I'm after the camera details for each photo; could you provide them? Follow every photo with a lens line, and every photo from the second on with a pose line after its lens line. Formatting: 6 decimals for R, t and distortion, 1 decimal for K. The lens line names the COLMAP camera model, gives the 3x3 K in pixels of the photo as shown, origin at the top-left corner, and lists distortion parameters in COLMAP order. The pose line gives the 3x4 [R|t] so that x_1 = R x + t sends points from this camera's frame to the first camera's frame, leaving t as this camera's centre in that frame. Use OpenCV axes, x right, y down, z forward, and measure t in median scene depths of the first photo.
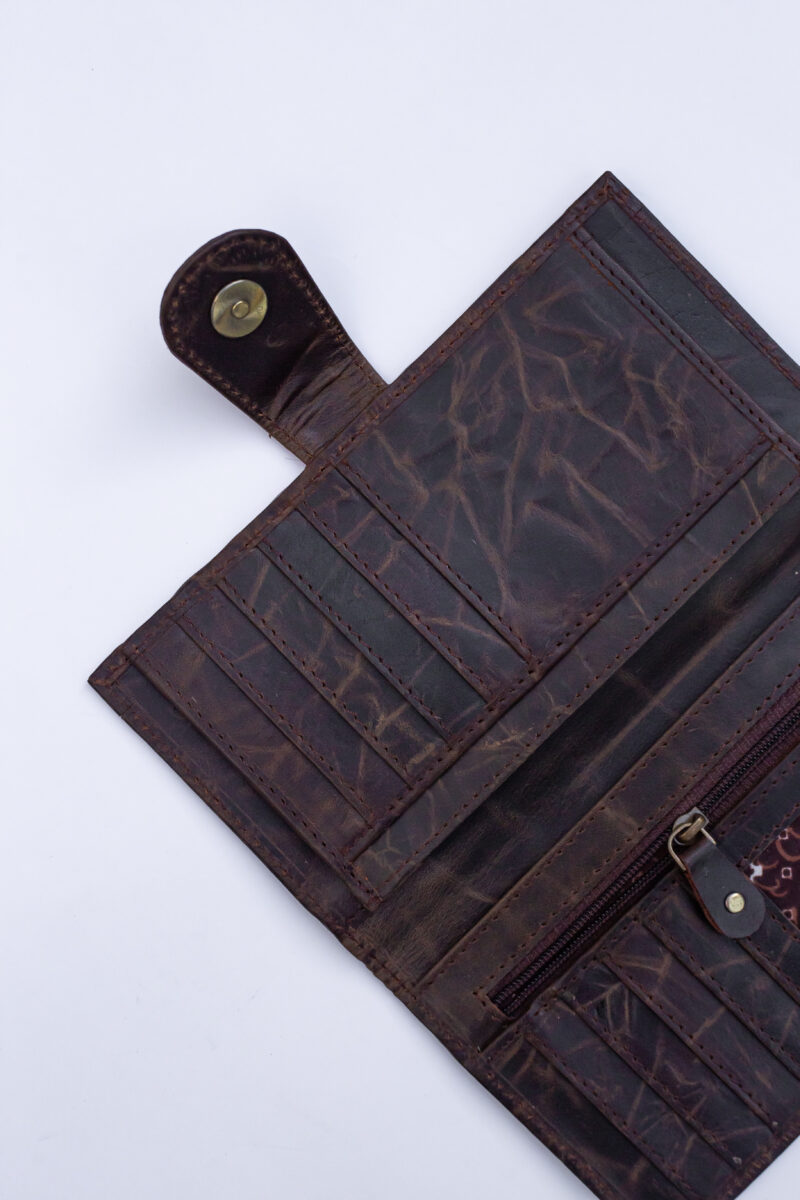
lens RADIAL K [[1685.3, 0, 392.7], [0, 1685.3, 593.9], [0, 0, 1]] dist [-0.107573, 0.000000]
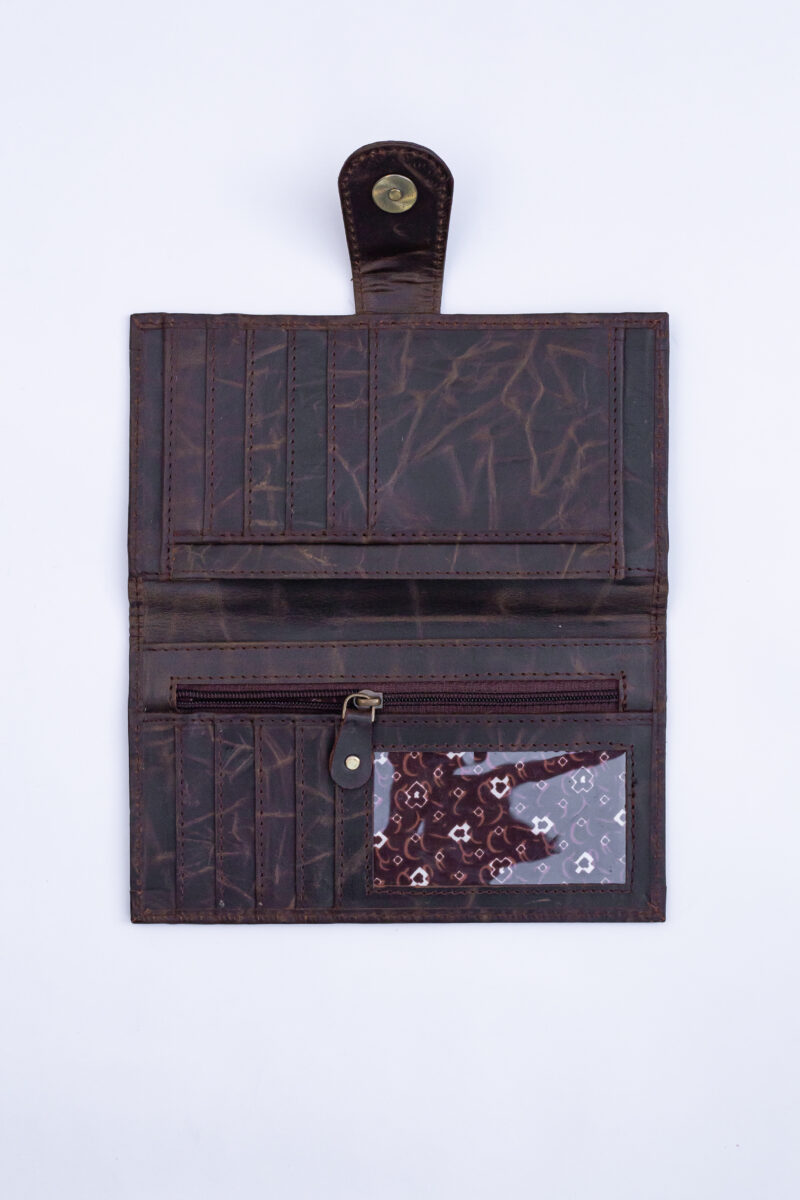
lens RADIAL K [[1685.3, 0, 400.5], [0, 1685.3, 607.5], [0, 0, 1]] dist [-0.107573, 0.000000]
pose [[0.711388, 0.702723, -0.010371, 0.156618], [-0.702044, 0.711230, 0.035849, 0.018364], [0.032568, -0.018222, 0.999303, -0.361931]]
